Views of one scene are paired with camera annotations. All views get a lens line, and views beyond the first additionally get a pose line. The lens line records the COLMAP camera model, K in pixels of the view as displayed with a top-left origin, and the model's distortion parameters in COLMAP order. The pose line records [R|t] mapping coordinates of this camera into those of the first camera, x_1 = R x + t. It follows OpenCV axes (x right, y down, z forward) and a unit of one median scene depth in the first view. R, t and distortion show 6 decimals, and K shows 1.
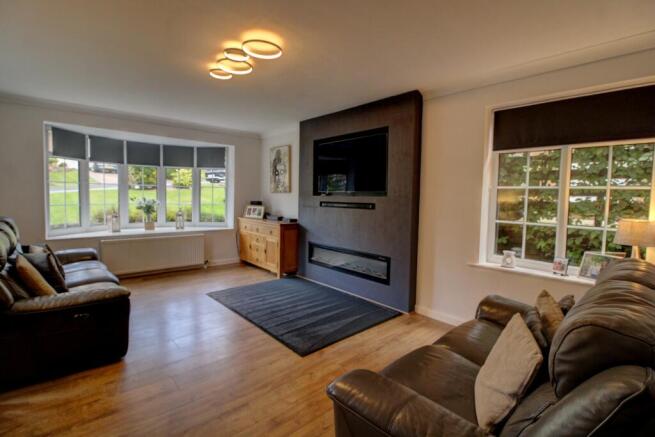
lens RADIAL K [[305.7, 0, 329.8], [0, 305.7, 212.5], [0, 0, 1]] dist [0.000048, -0.010872]
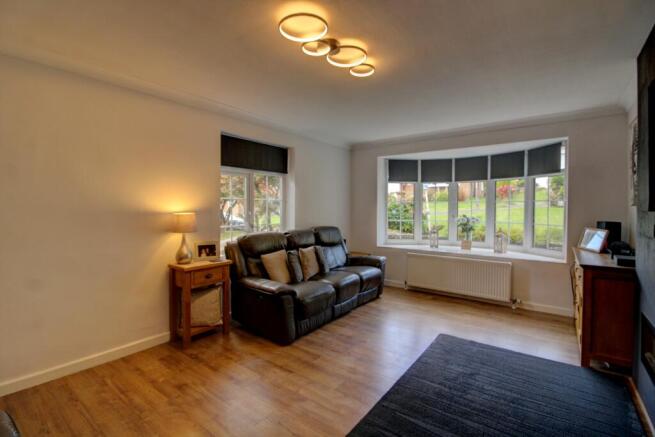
lens RADIAL K [[305.7, 0, 329.8], [0, 305.7, 212.5], [0, 0, 1]] dist [0.000048, -0.010872]
pose [[0.188320, -0.001462, -0.982107, 0.285292], [-0.053816, 0.998481, -0.011806, -0.024898], [0.980632, 0.055077, 0.187955, 0.465116]]
